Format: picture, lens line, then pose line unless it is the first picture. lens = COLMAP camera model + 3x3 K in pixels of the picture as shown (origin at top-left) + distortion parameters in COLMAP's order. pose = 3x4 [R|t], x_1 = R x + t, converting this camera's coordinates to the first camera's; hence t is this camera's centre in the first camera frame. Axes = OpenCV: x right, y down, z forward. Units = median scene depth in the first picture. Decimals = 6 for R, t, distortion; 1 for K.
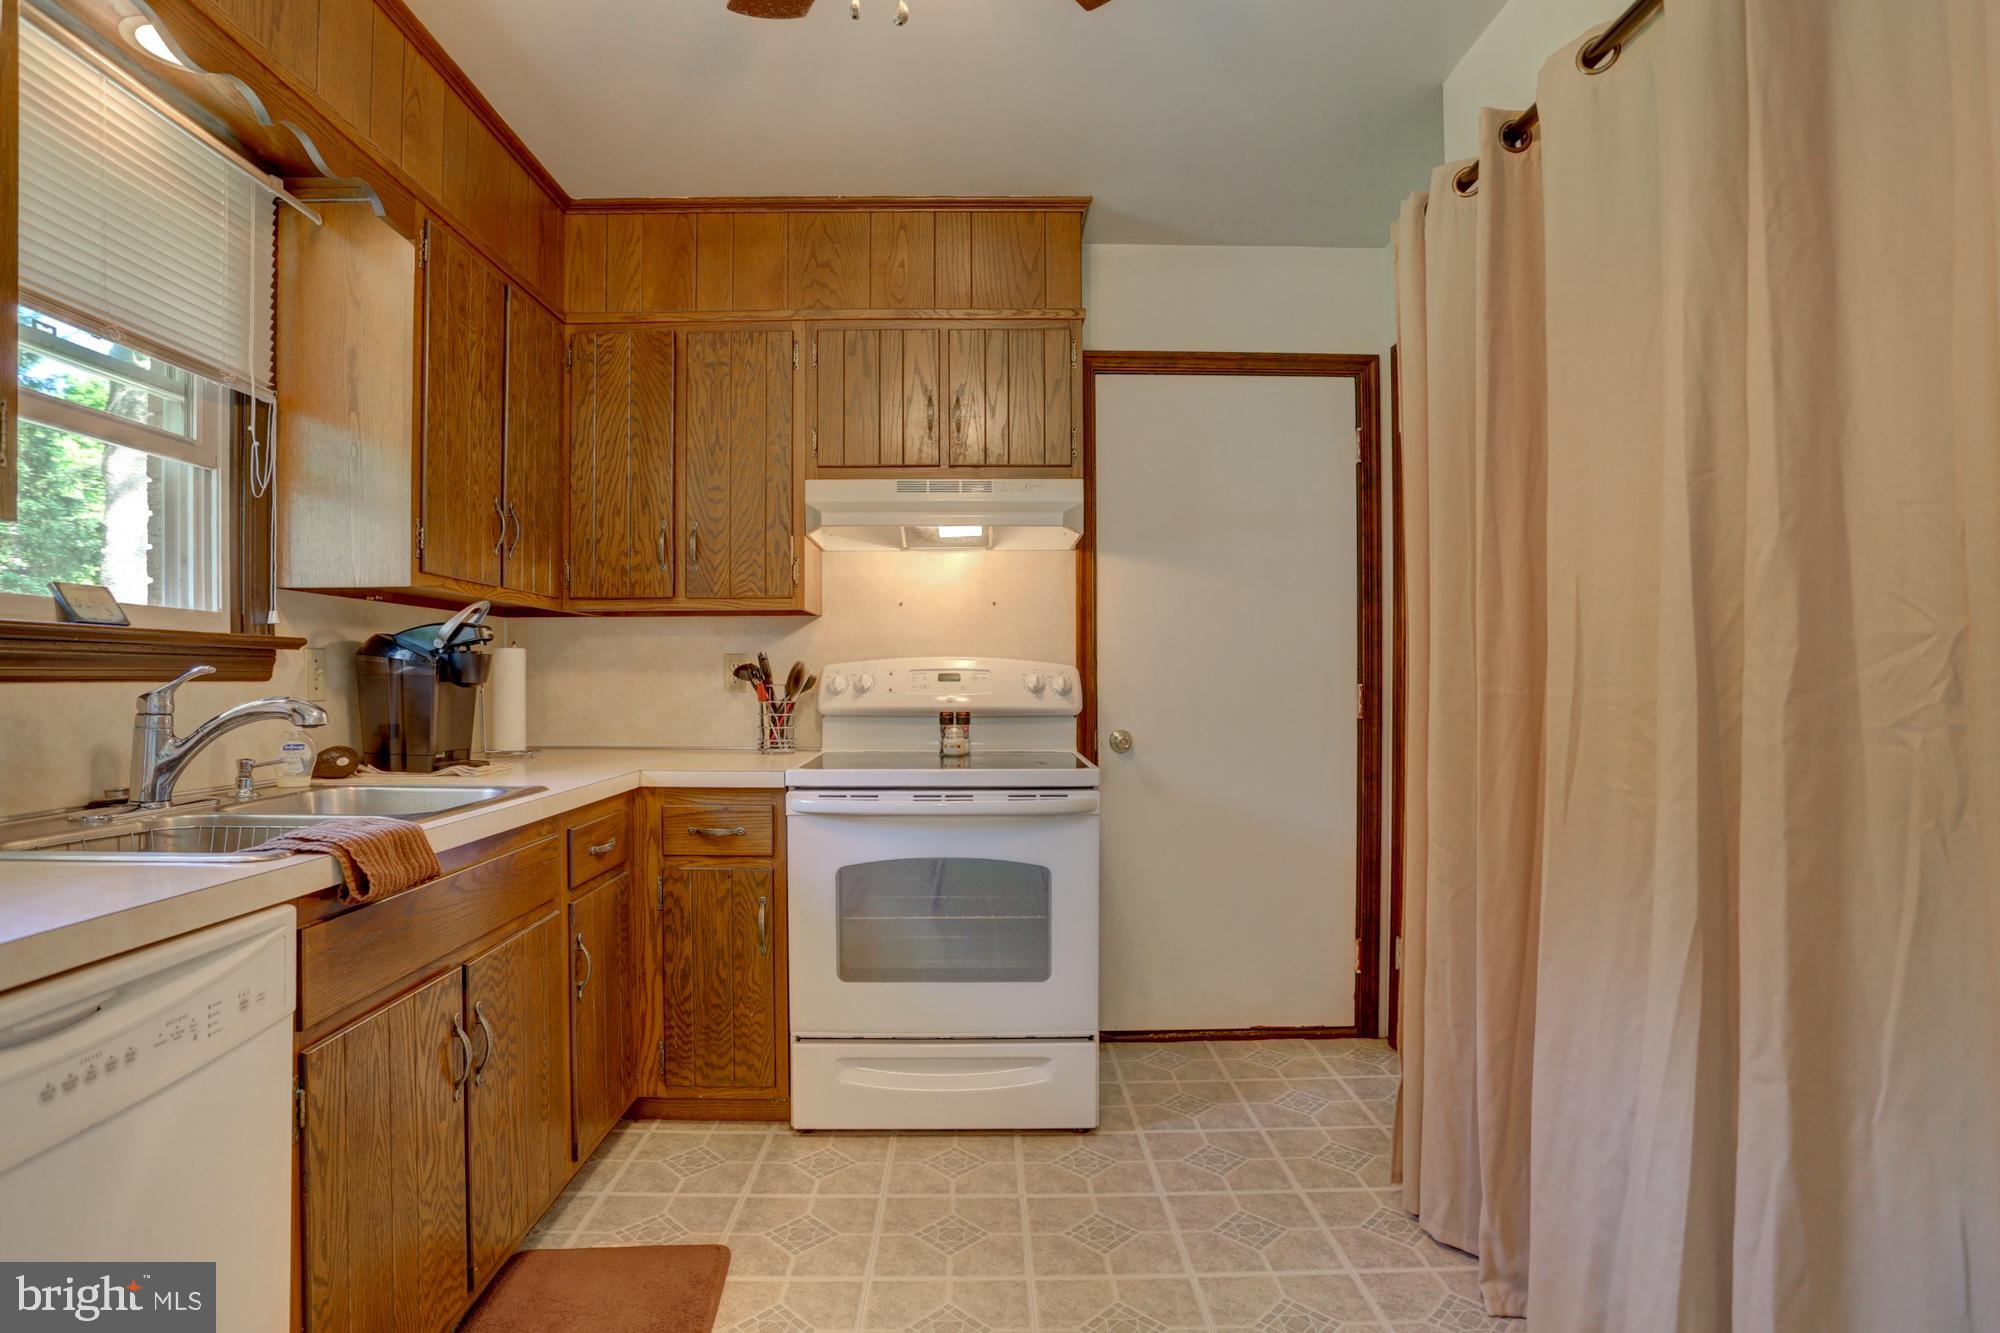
lens RADIAL K [[1002.6, 0, 986.0], [0, 1002.6, 670.5], [0, 0, 1]] dist [-0.092596, 0.052790]
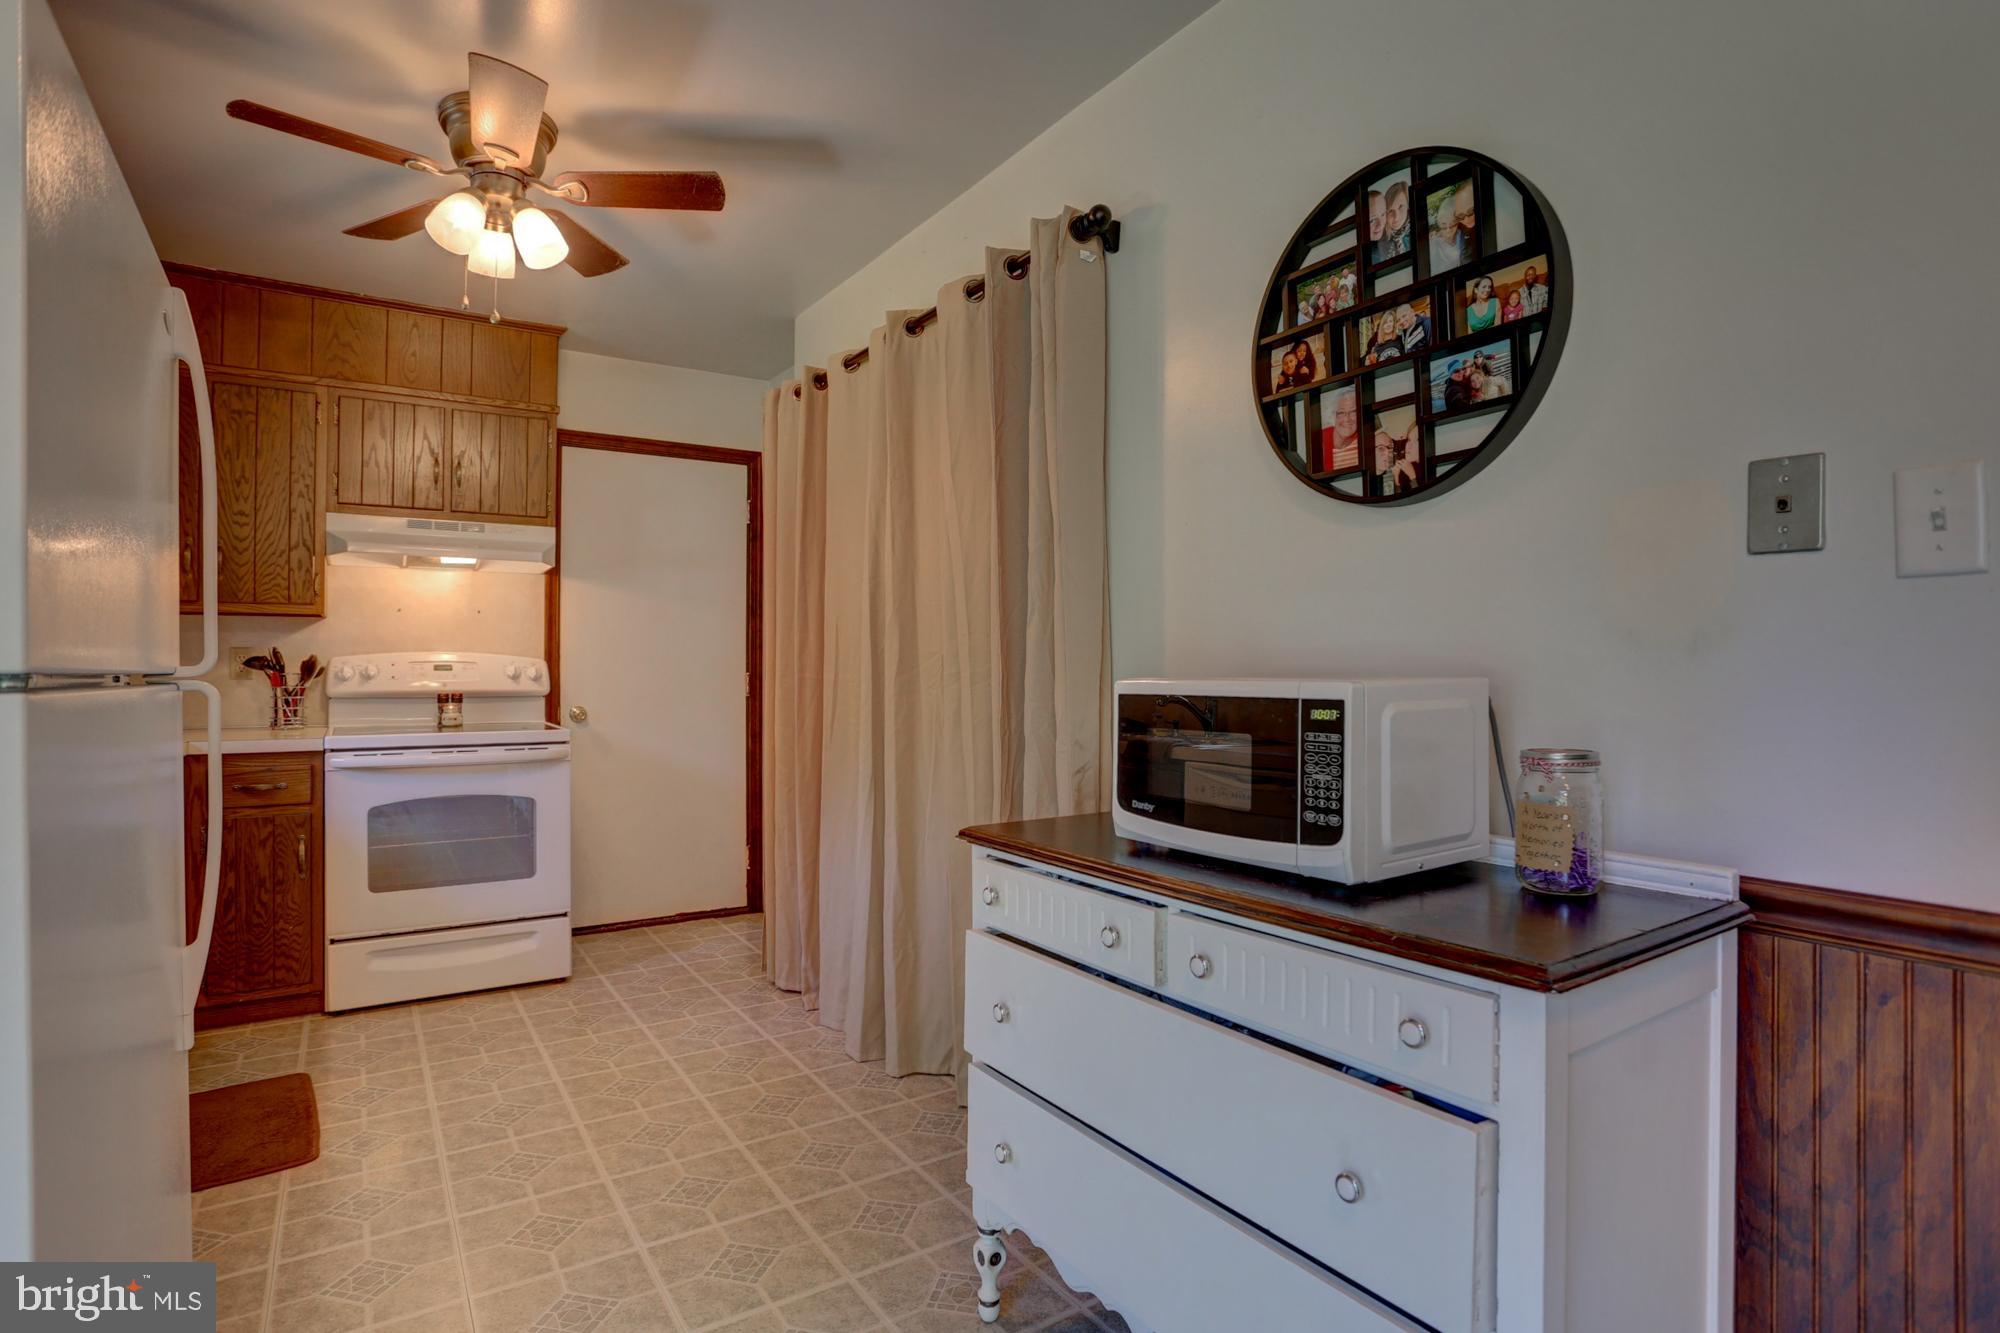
lens RADIAL K [[1002.6, 0, 986.0], [0, 1002.6, 670.5], [0, 0, 1]] dist [-0.092596, 0.052790]
pose [[0.846952, 0.001118, 0.531669, -0.127267], [-0.005411, 0.999964, 0.006517, -0.001829], [-0.531643, -0.008396, 0.846927, -0.505862]]
